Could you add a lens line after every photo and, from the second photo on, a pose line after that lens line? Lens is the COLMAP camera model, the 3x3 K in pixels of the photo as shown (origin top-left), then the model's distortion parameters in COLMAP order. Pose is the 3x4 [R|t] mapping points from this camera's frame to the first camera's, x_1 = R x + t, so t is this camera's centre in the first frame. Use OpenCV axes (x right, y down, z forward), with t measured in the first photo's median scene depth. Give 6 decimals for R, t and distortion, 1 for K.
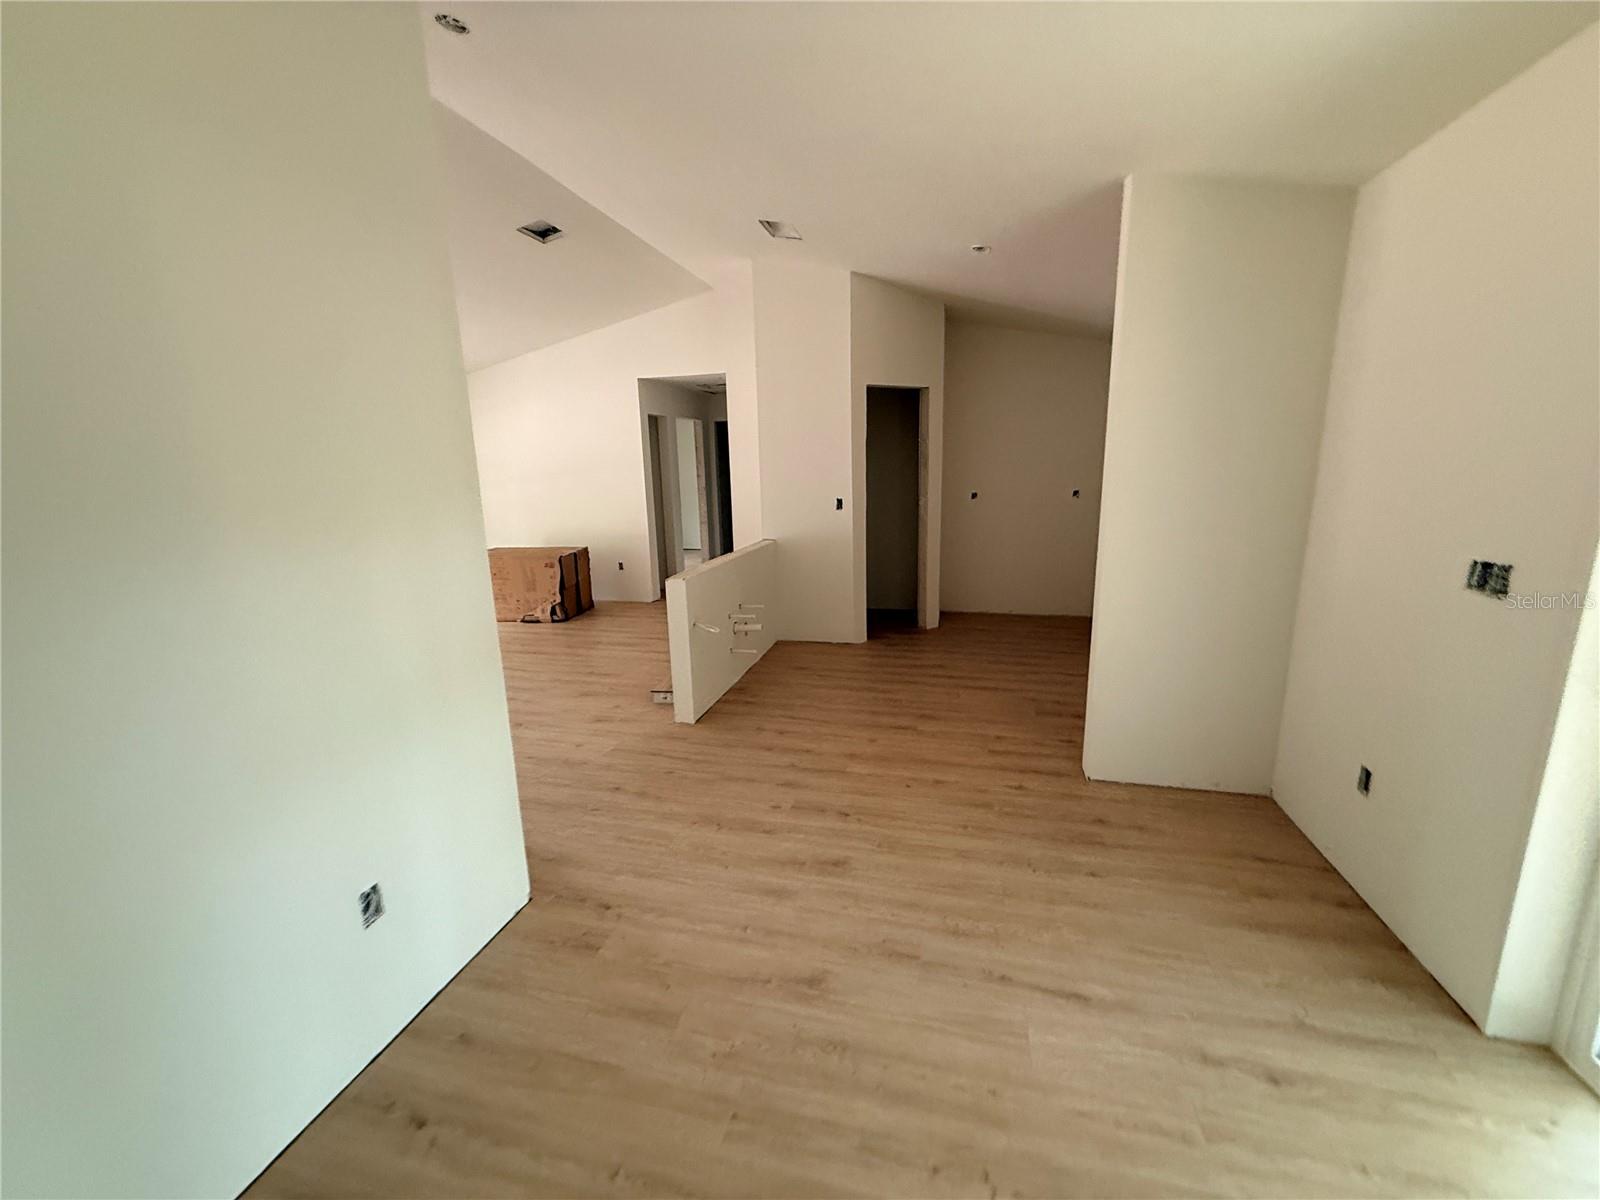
lens RADIAL K [[633.4, 0, 797.0], [0, 633.4, 597.5], [0, 0, 1]] dist [0.001211, -0.000004]
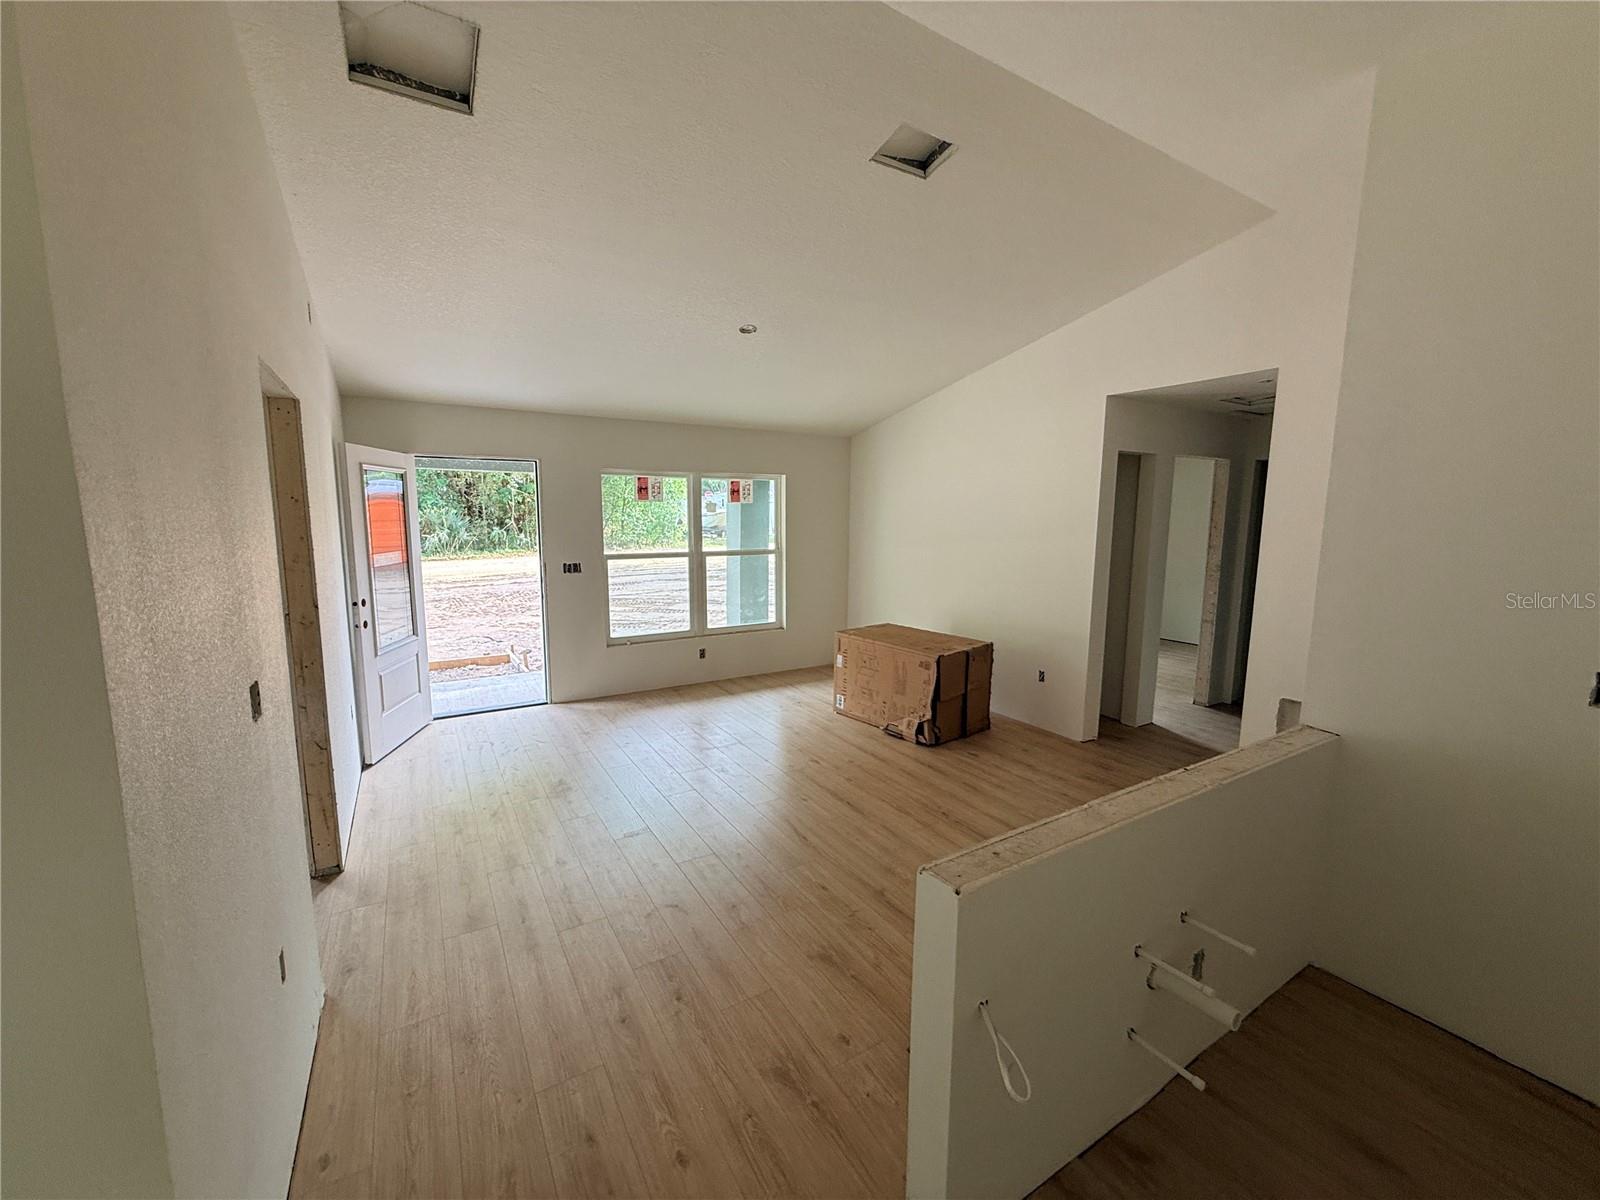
lens RADIAL K [[633.4, 0, 795.4], [0, 633.4, 598.0], [0, 0, 1]] dist [0.001211, -0.000004]
pose [[0.711938, 0.120232, -0.691874, -0.011032], [-0.168606, 0.985681, -0.002206, -0.098512], [0.681701, 0.118224, 0.722015, 0.376906]]
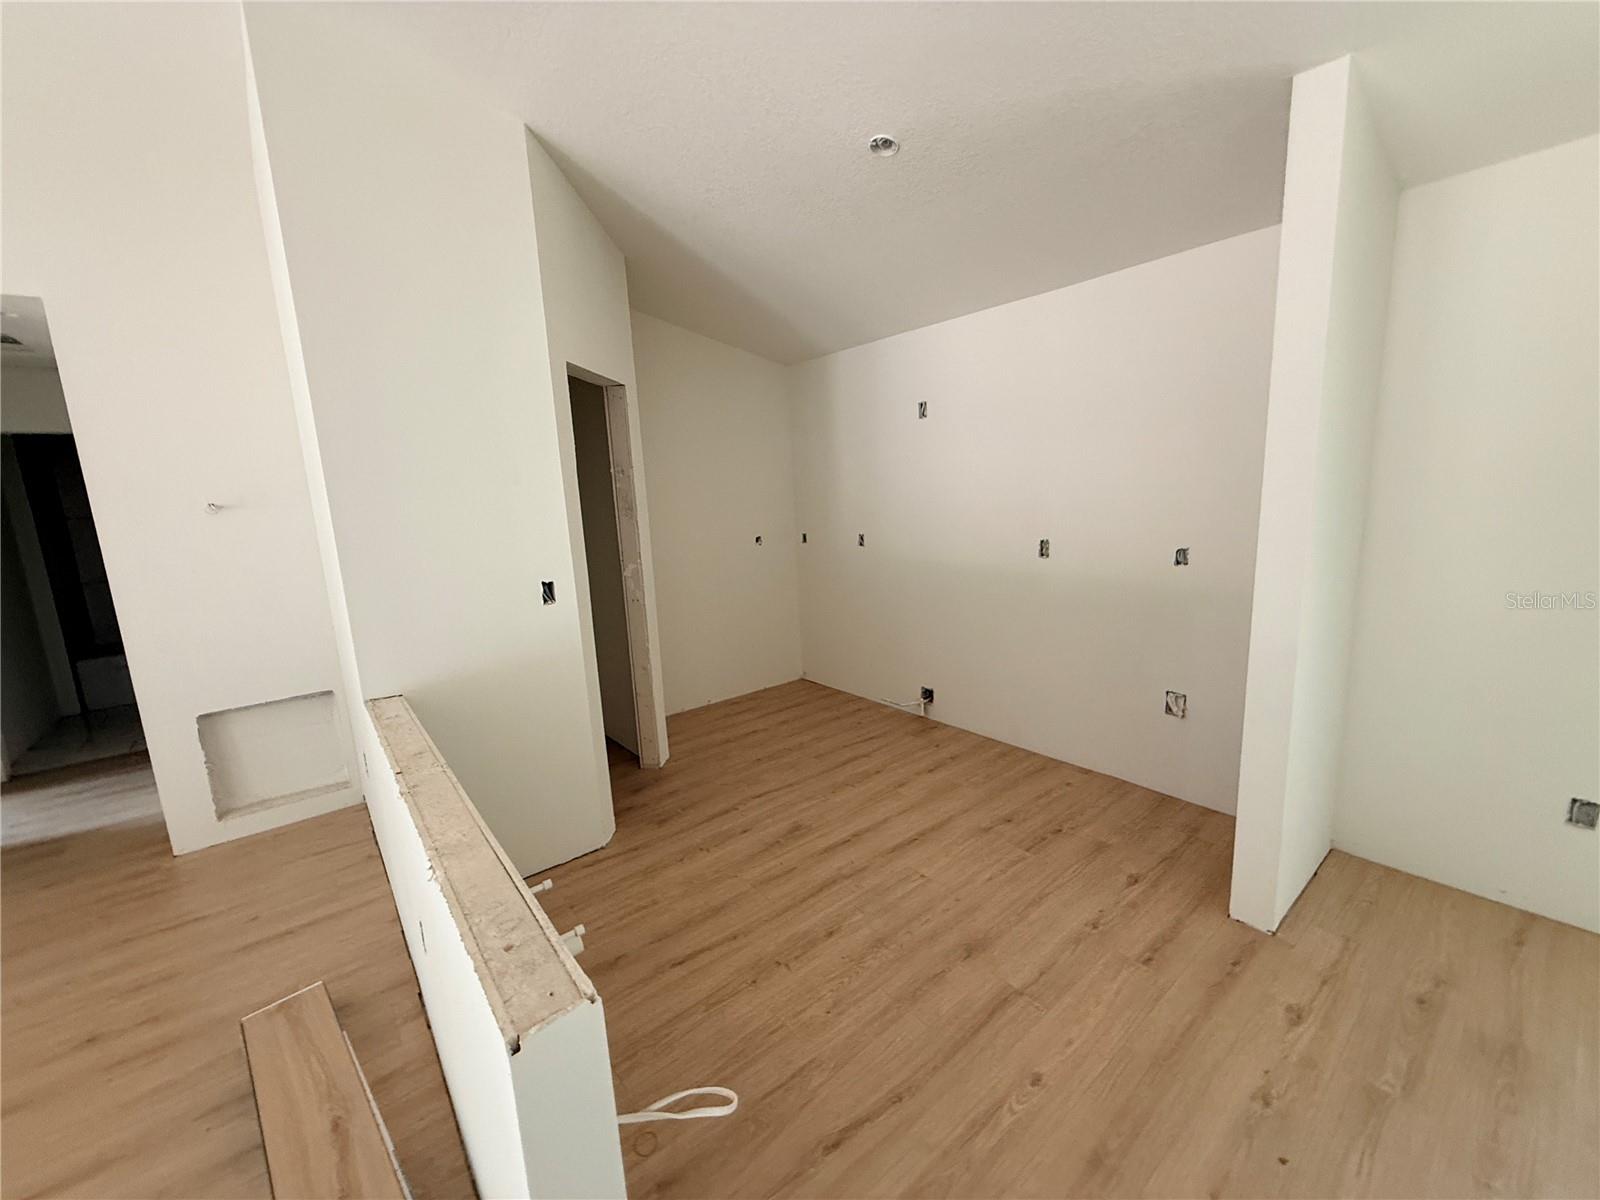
lens RADIAL K [[633.4, 0, 796.3], [0, 633.4, 598.8], [0, 0, 1]] dist [0.001211, -0.000004]
pose [[0.600665, -0.139560, 0.787226, -0.169503], [0.196974, 0.980128, 0.023464, -0.093599], [-0.774857, 0.140969, 0.616218, 0.439662]]
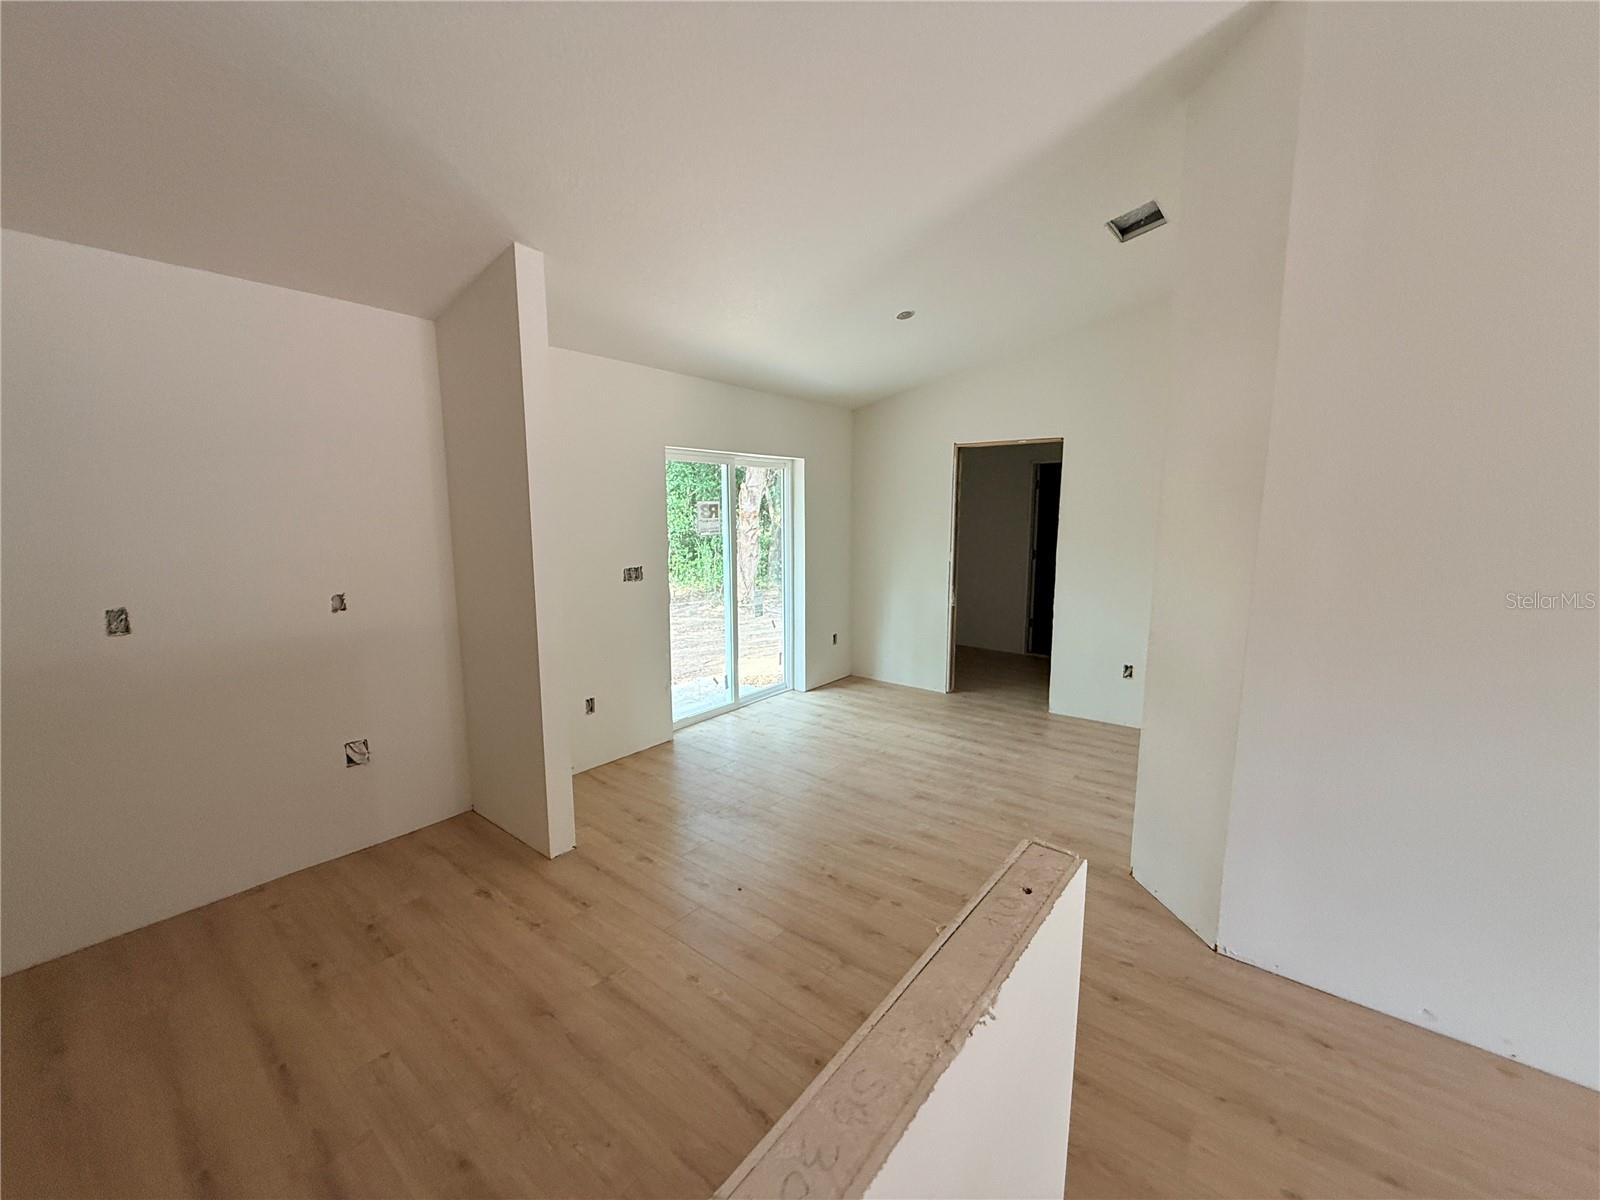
lens RADIAL K [[633.4, 0, 790.2], [0, 633.4, 604.3], [0, 0, 1]] dist [0.001211, -0.000004]
pose [[-0.906239, -0.030609, 0.421656, -0.115364], [0.115063, 0.941867, 0.315671, -0.160471], [-0.406806, 0.334590, -0.850034, 0.747688]]
